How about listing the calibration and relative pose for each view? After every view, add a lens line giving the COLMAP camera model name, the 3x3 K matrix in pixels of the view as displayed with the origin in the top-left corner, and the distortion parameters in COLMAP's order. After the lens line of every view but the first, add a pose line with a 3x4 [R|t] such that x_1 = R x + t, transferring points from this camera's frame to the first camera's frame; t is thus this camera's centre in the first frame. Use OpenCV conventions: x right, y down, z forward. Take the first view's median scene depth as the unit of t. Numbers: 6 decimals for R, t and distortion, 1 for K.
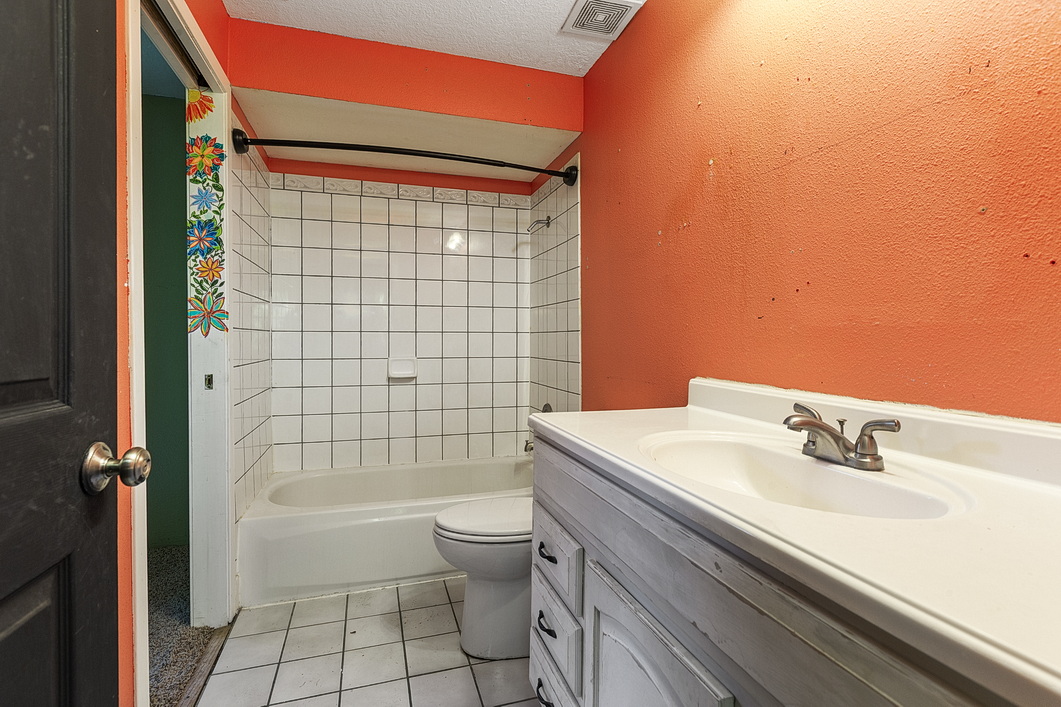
lens RADIAL K [[483.6, 0, 525.2], [0, 483.6, 346.3], [0, 0, 1]] dist [0.000790, 0.000734]
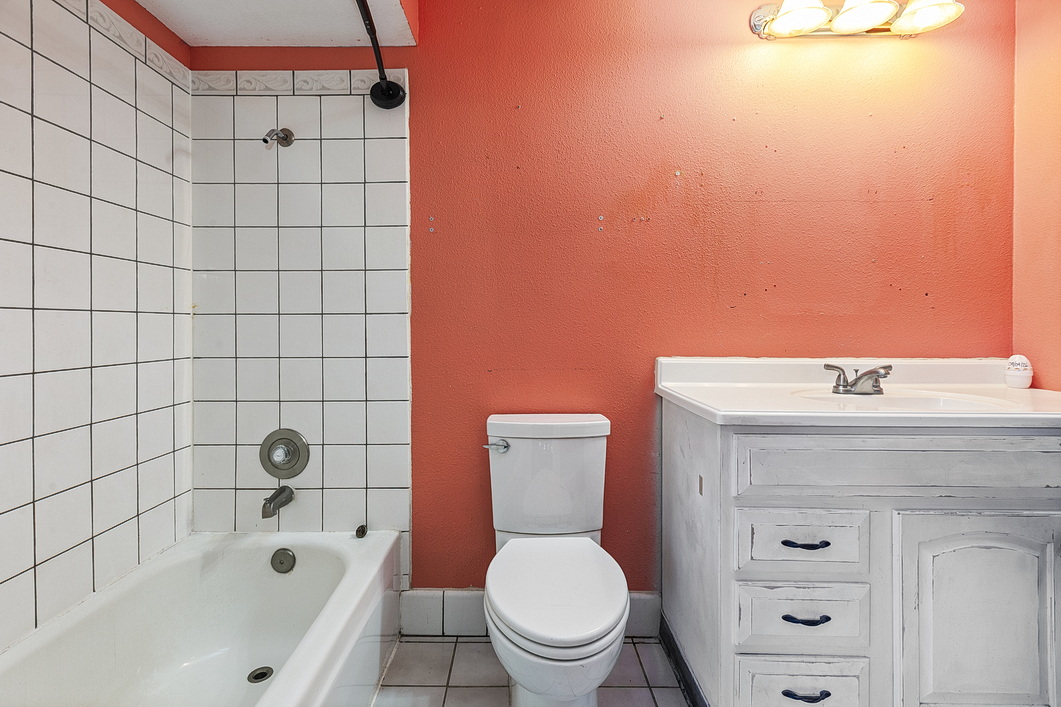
lens RADIAL K [[483.6, 0, 507.1], [0, 483.6, 325.9], [0, 0, 1]] dist [0.000790, 0.000734]
pose [[0.325086, -0.003221, 0.945679, -0.786695], [0.018211, 0.999830, -0.002855, -0.012267], [-0.945509, 0.018150, 0.325089, 0.923906]]
